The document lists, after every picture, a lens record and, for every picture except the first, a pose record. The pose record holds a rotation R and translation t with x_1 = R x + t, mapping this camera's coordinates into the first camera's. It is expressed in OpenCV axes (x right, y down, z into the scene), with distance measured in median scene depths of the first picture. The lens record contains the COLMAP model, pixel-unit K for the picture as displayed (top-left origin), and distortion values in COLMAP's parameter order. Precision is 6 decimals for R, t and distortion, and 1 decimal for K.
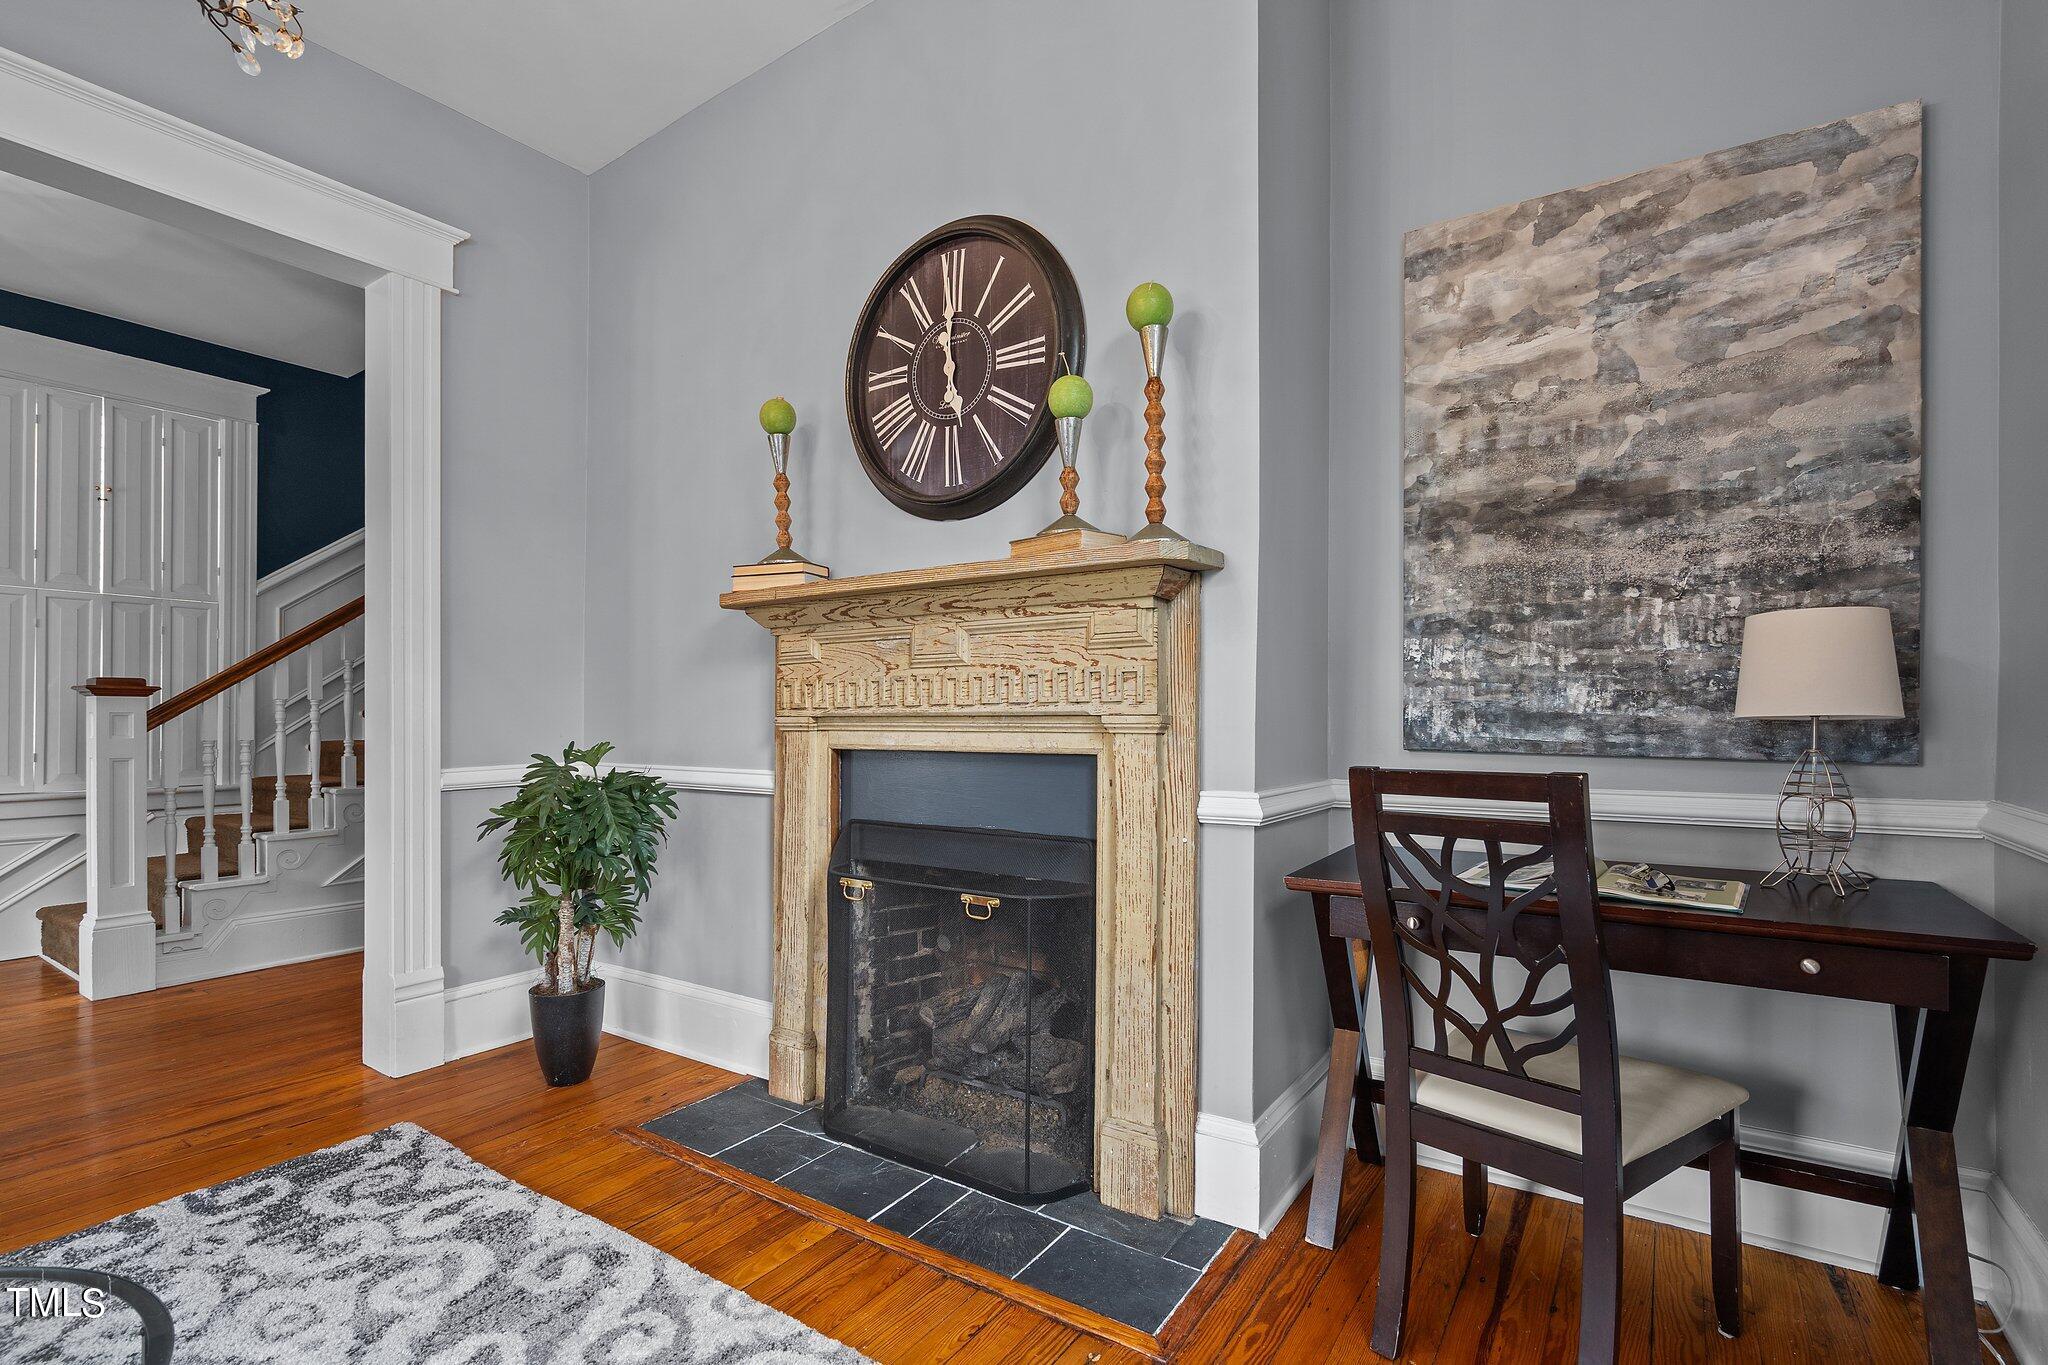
lens RADIAL K [[934.3, 0, 1002.5], [0, 934.3, 690.0], [0, 0, 1]] dist [0.001439, 0.000229]
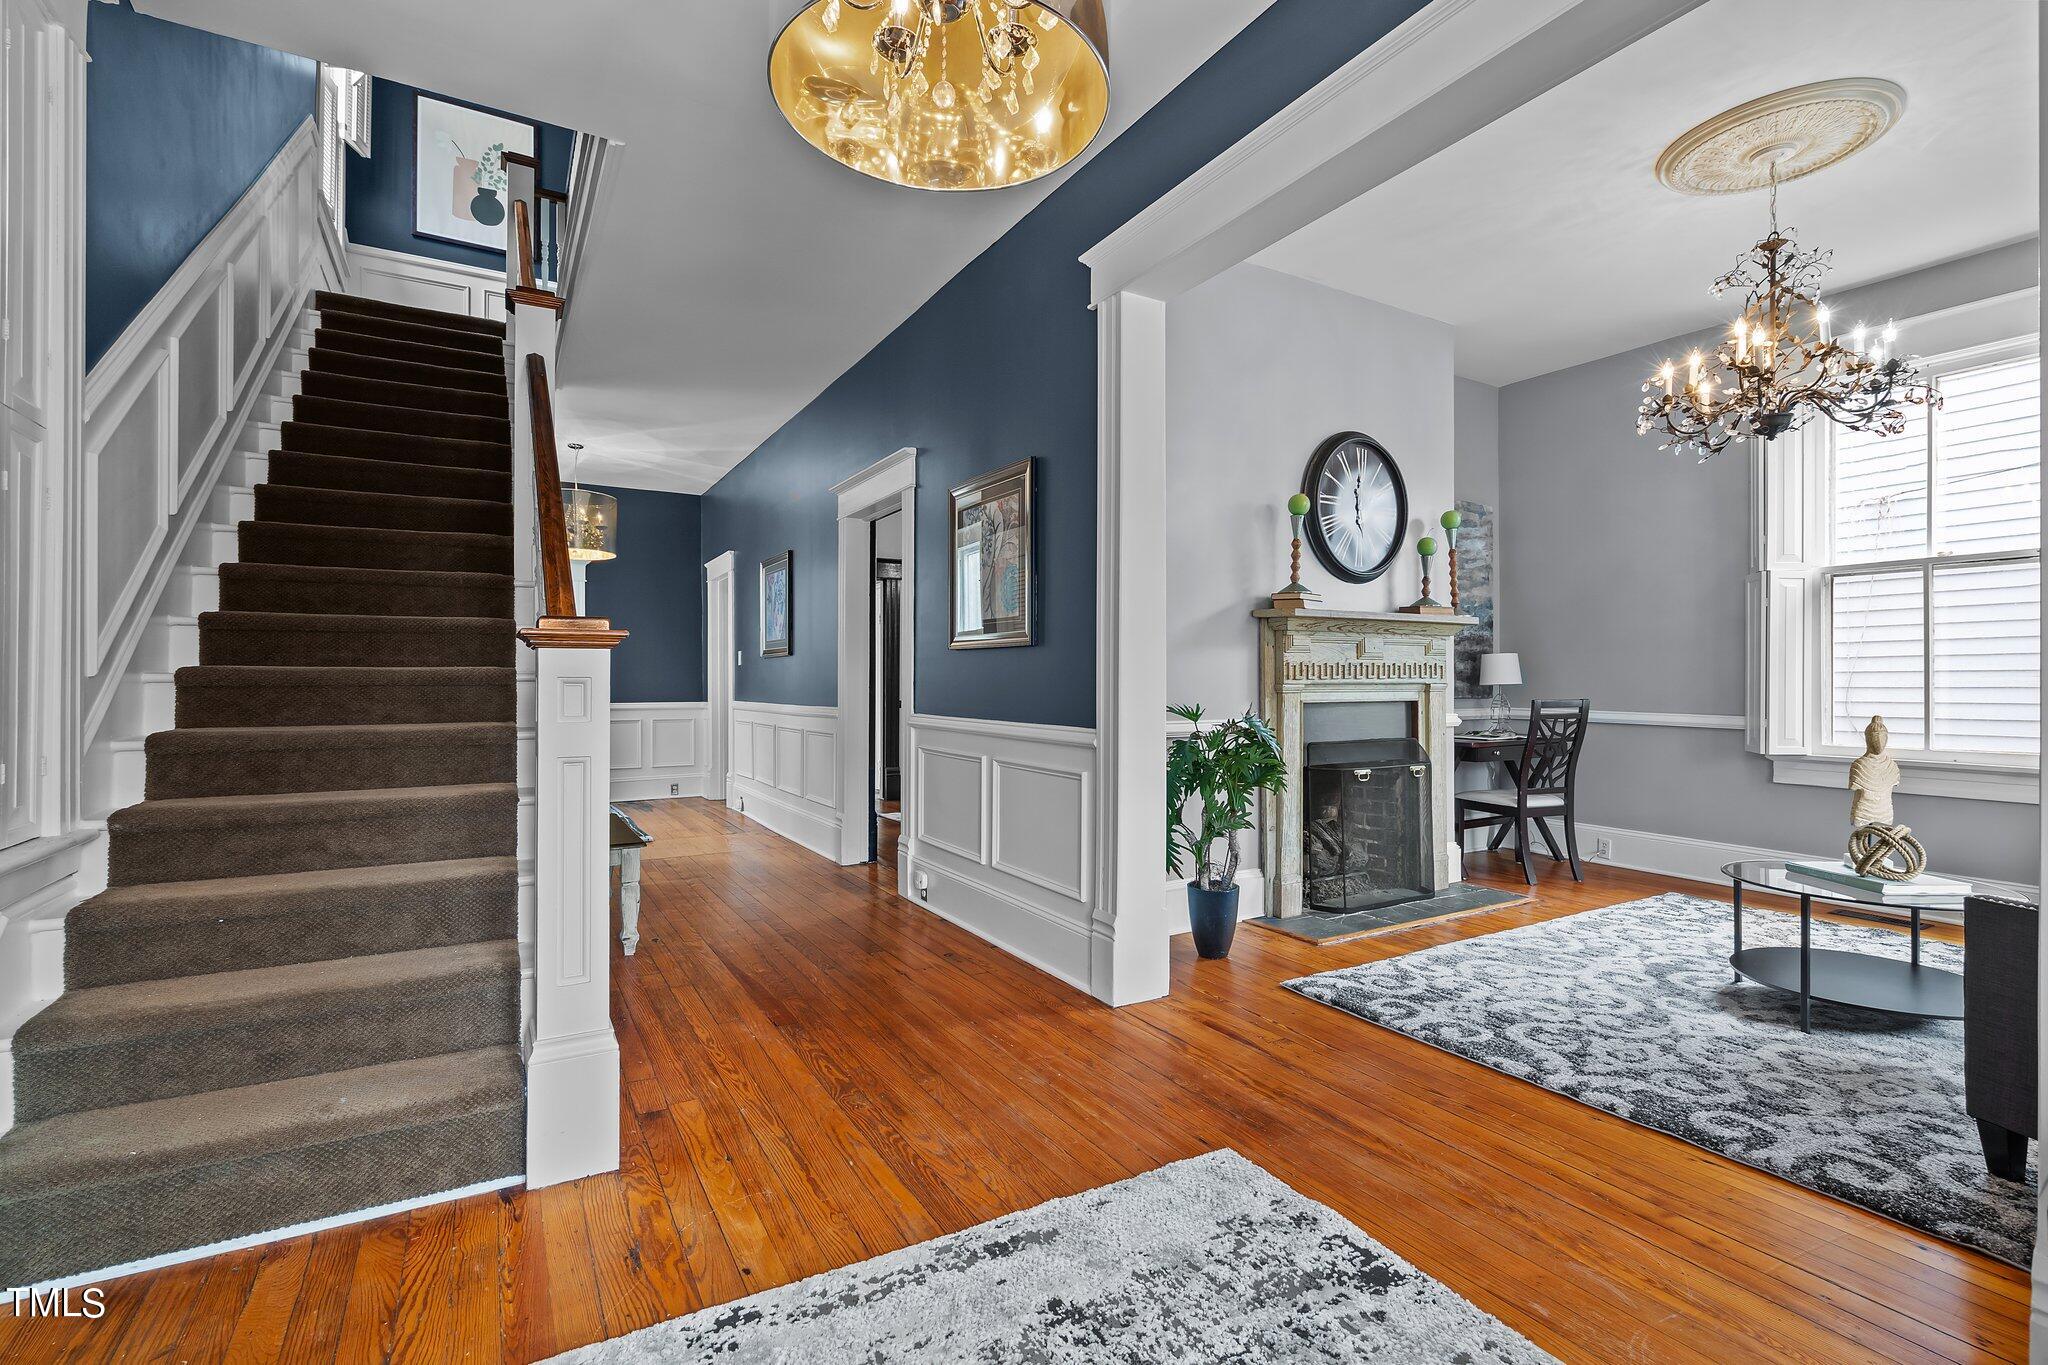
lens RADIAL K [[934.3, 0, 1002.5], [0, 934.3, 690.0], [0, 0, 1]] dist [0.001439, 0.000229]
pose [[0.438682, 0.000054, 0.898642, -2.501050], [-0.016500, 0.999832, 0.007995, 0.040138], [-0.898491, -0.018335, 0.438609, 0.954639]]
